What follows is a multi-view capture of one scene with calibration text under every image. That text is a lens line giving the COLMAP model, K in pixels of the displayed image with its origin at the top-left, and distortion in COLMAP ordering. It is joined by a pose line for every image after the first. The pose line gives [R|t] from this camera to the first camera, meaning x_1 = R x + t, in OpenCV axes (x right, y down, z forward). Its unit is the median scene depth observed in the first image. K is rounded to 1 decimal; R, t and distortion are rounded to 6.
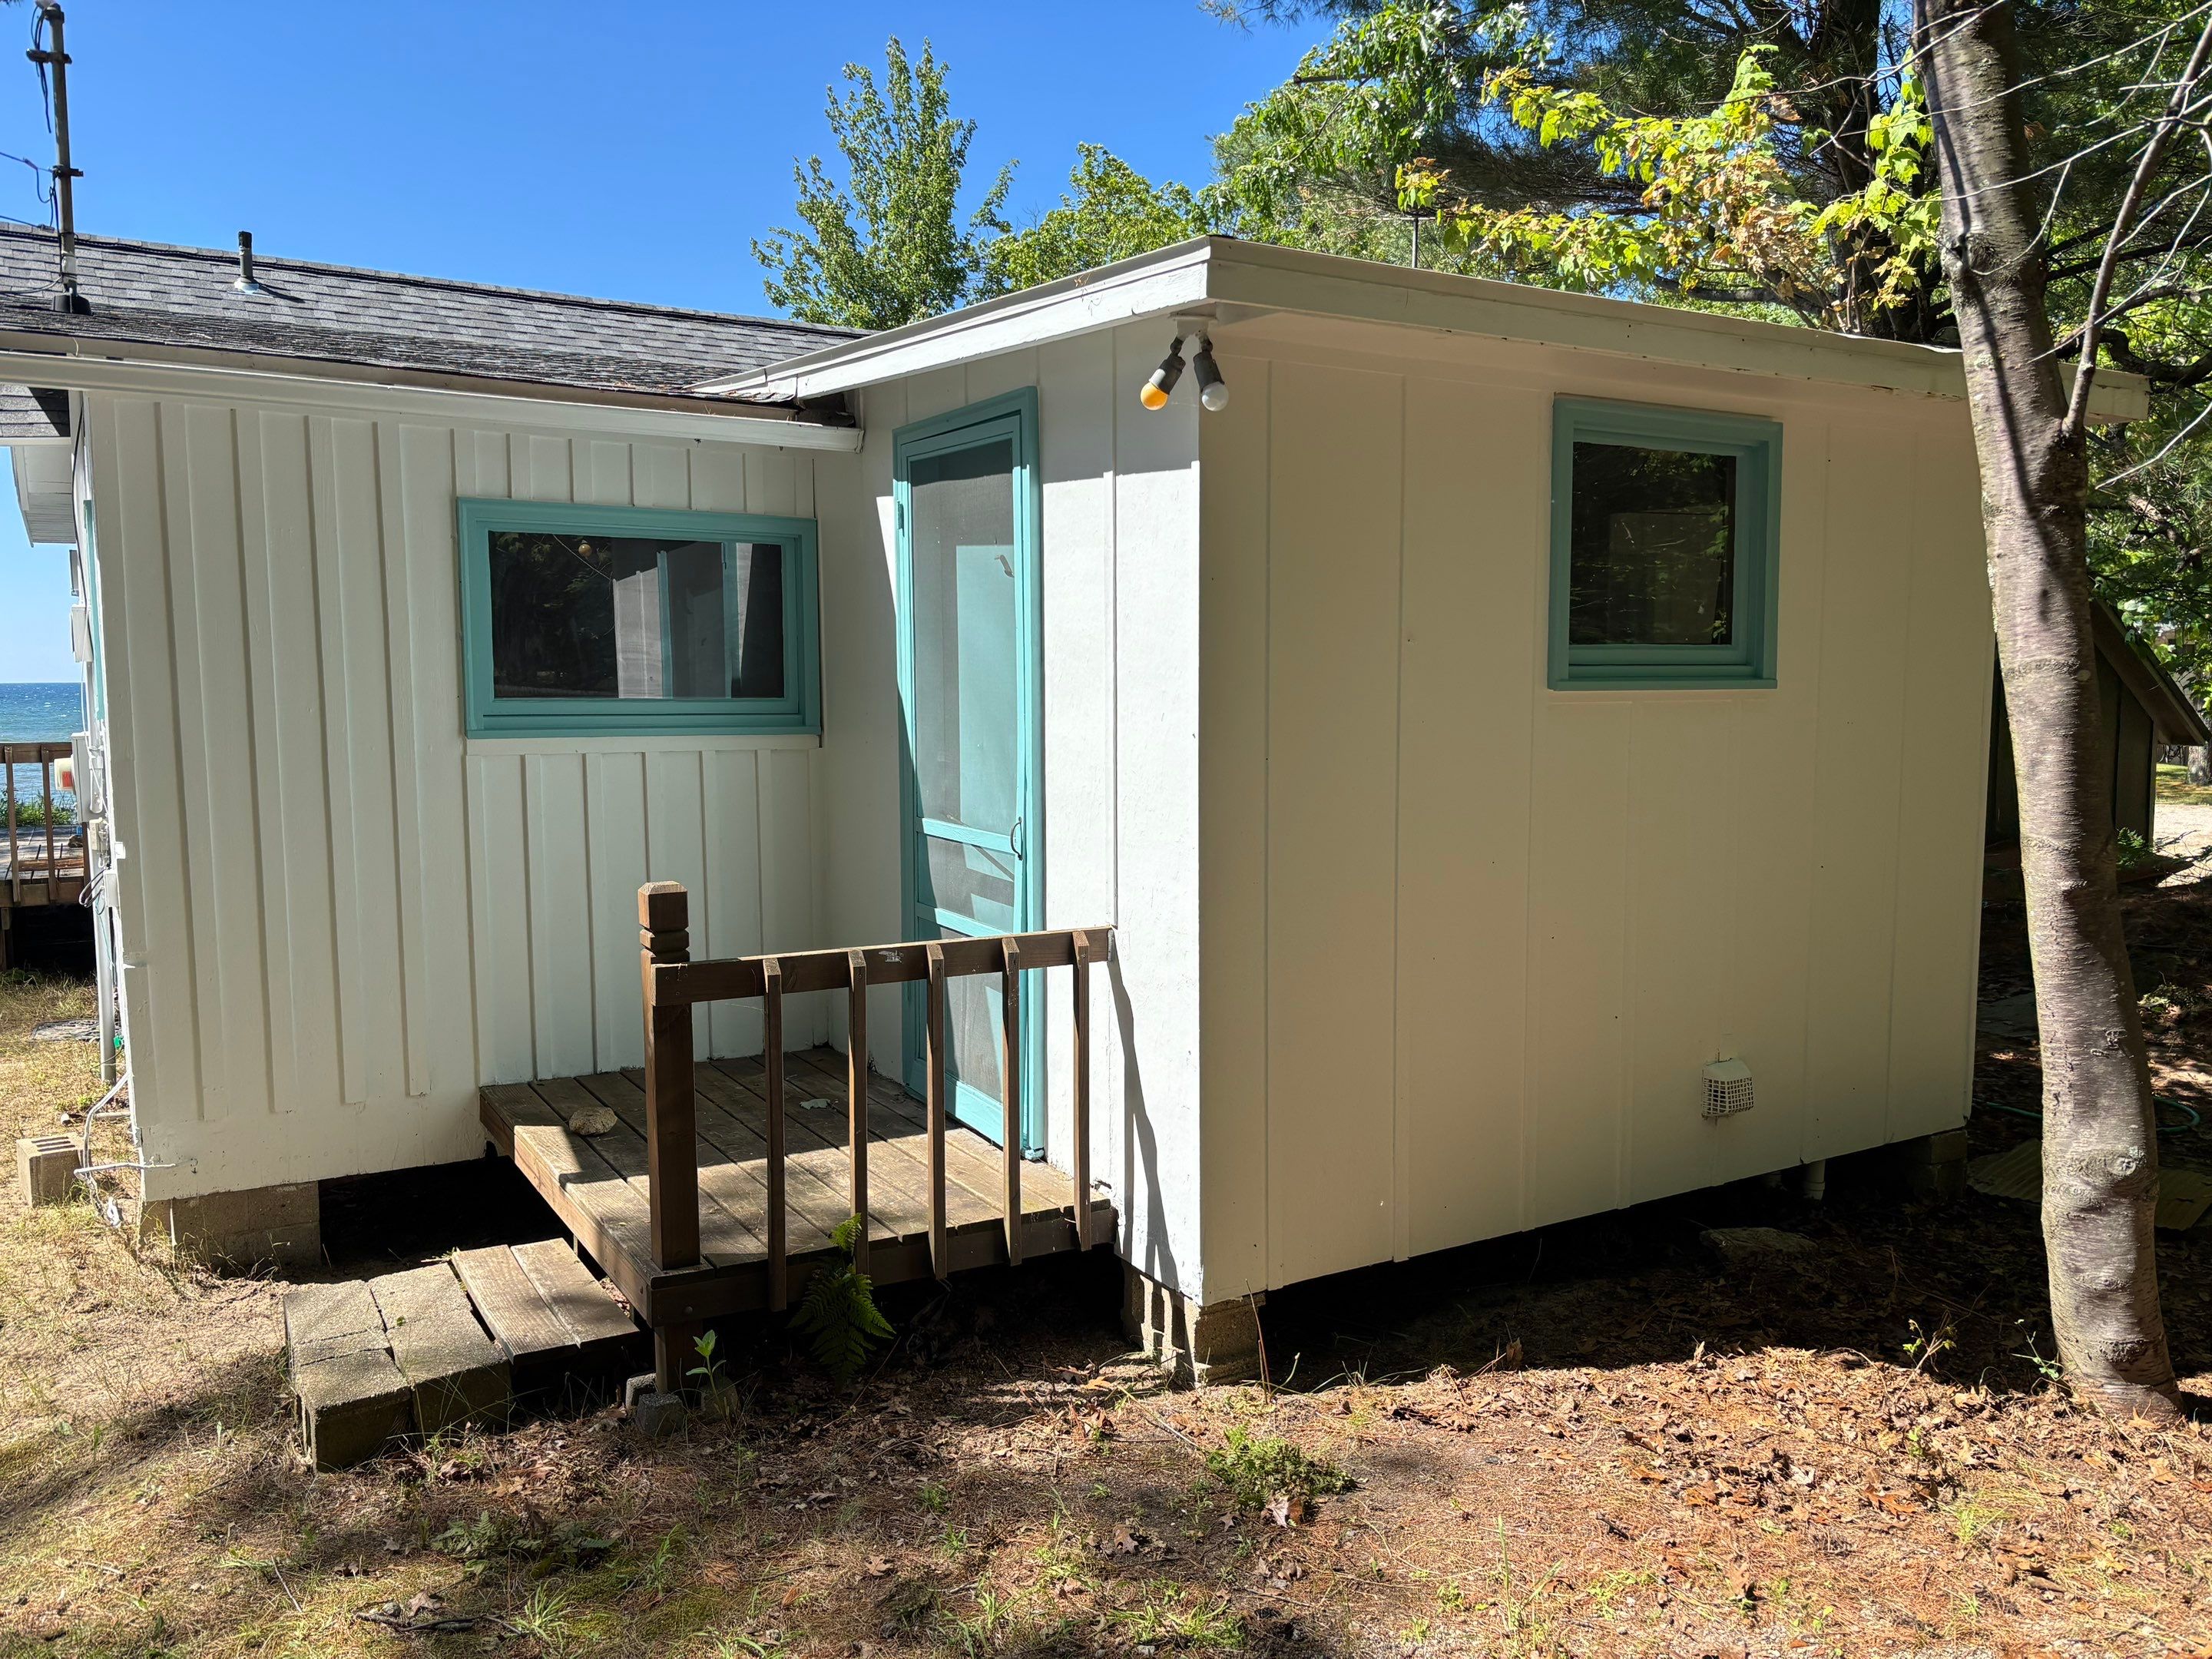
lens RADIAL K [[1685.4, 0, 1106.0], [0, 1685.4, 829.5], [0, 0, 1]] dist [0.067357, -0.082992]
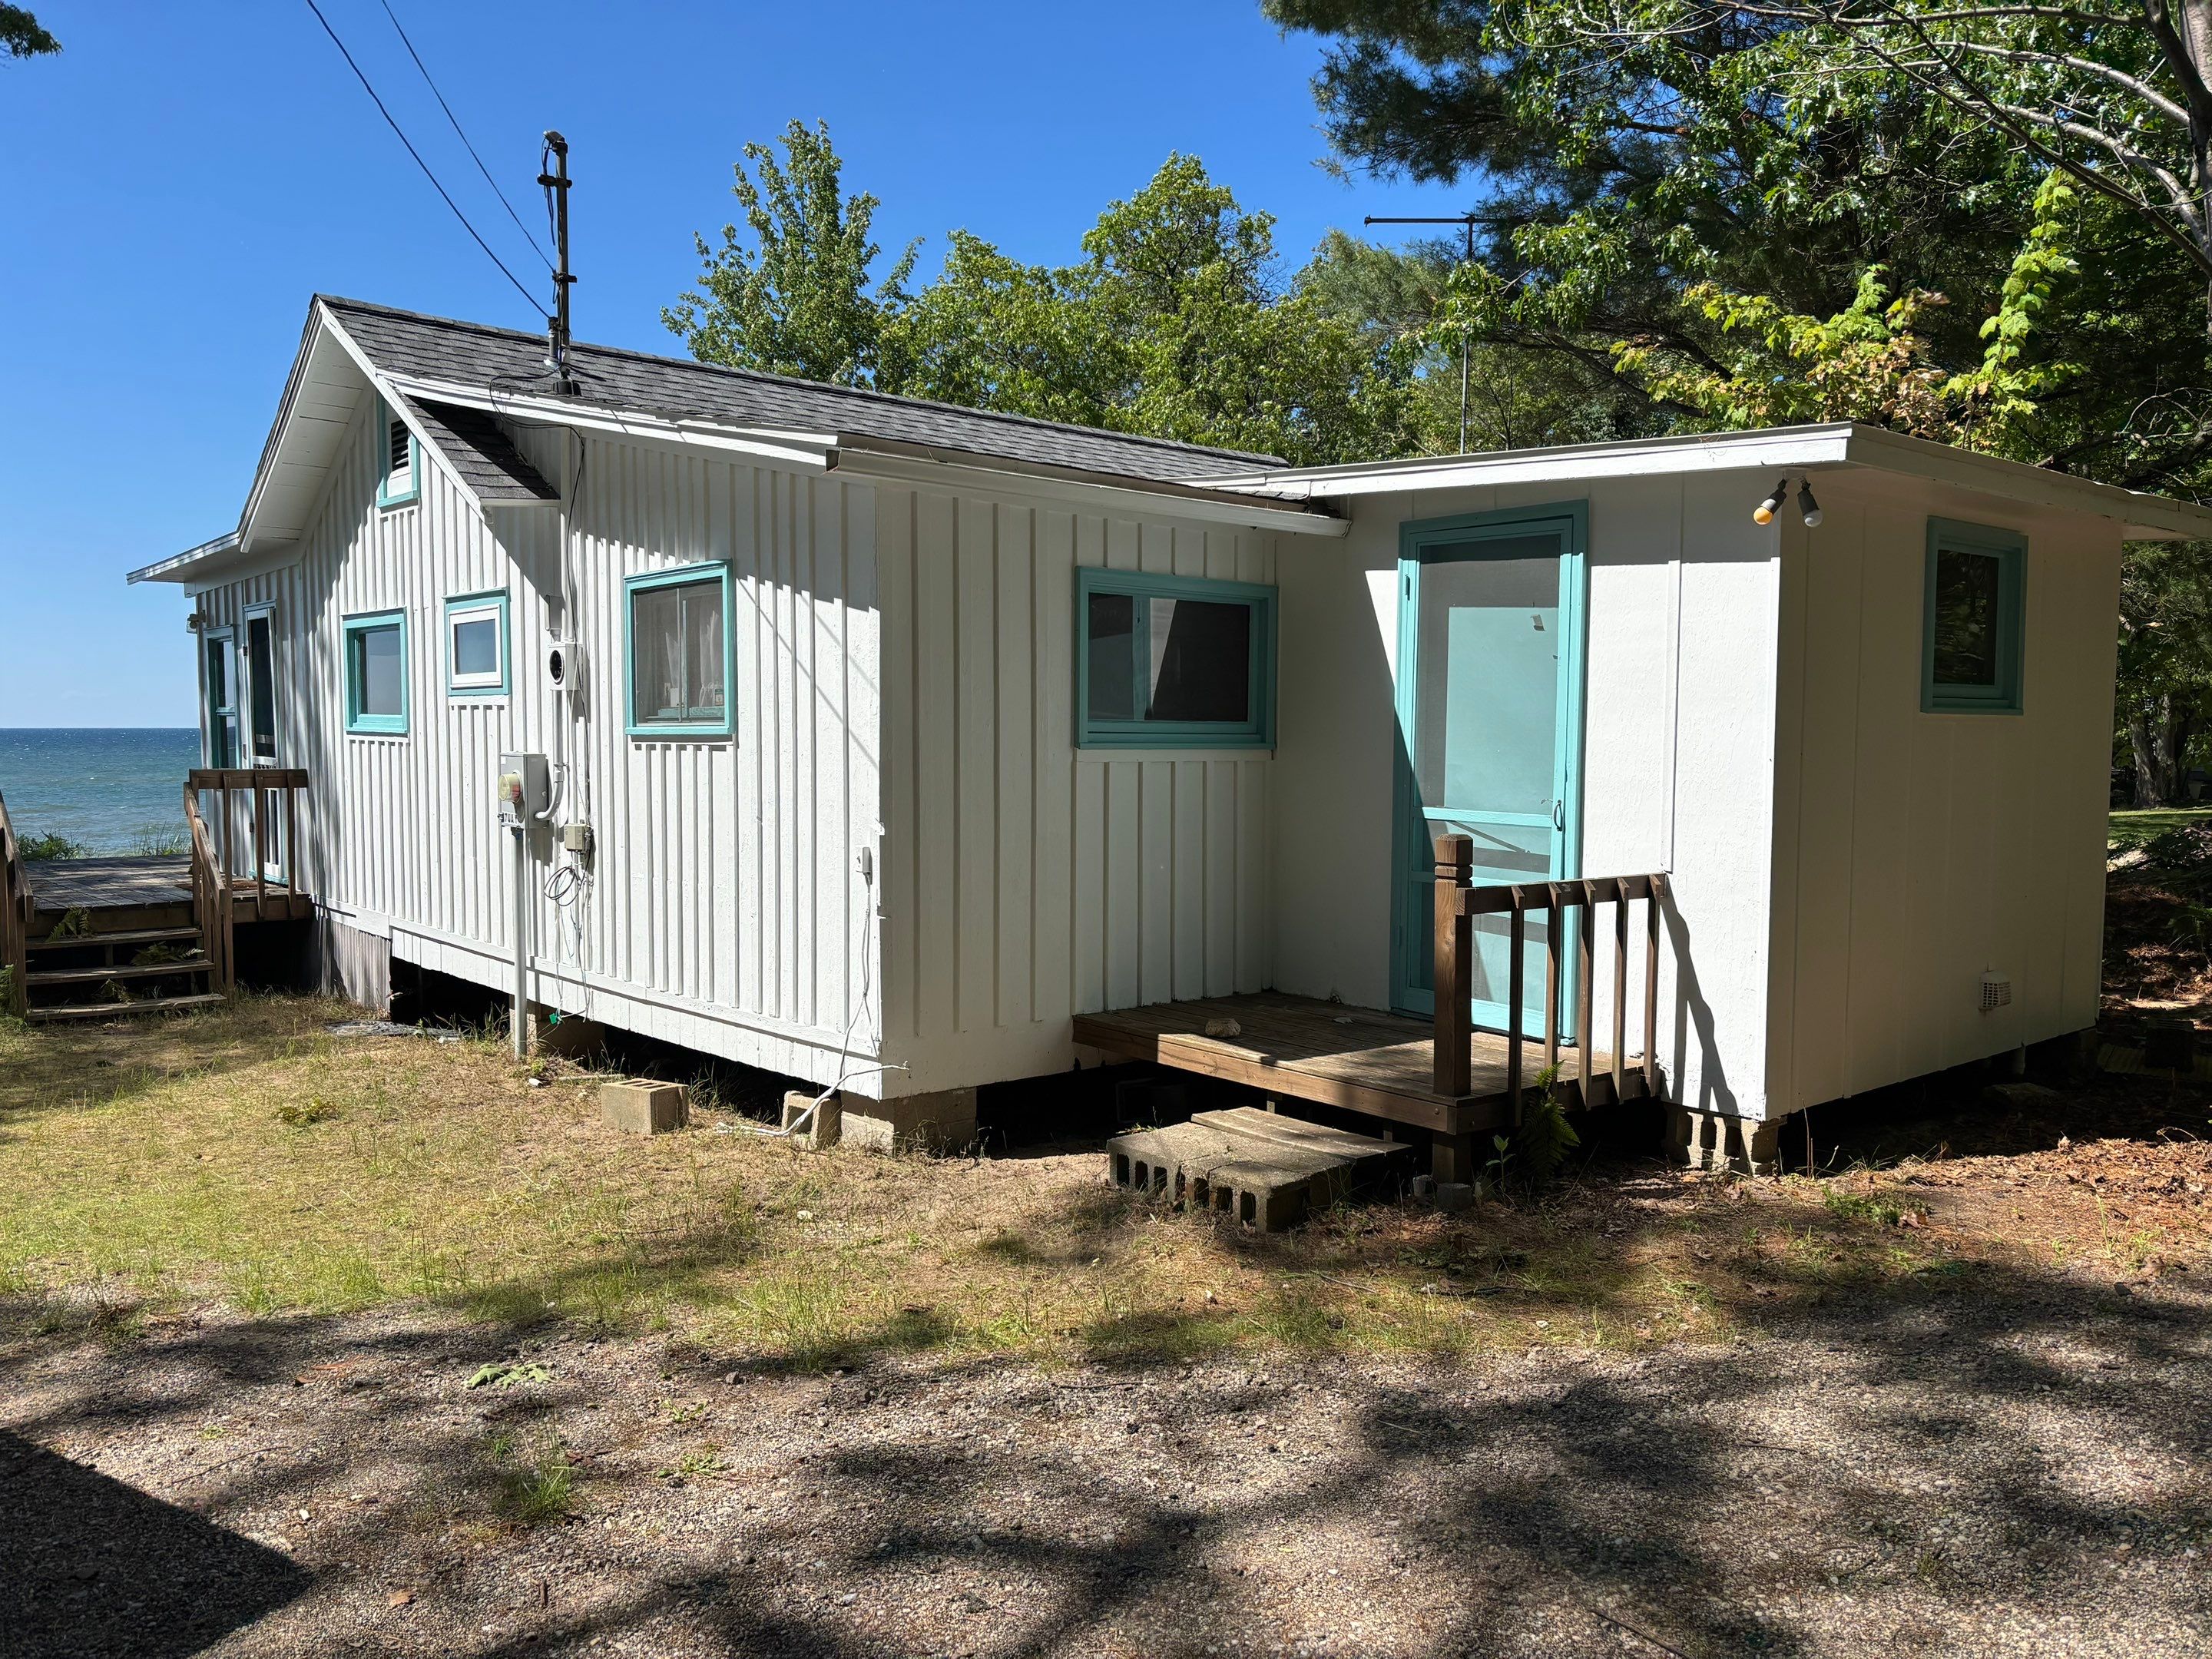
lens RADIAL K [[1685.4, 0, 1106.0], [0, 1685.4, 829.5], [0, 0, 1]] dist [0.067357, -0.082992]
pose [[0.986021, -0.001971, 0.166611, -0.669036], [0.007420, 0.999458, -0.032084, 0.060459], [-0.166458, 0.032871, 0.985501, -0.336595]]
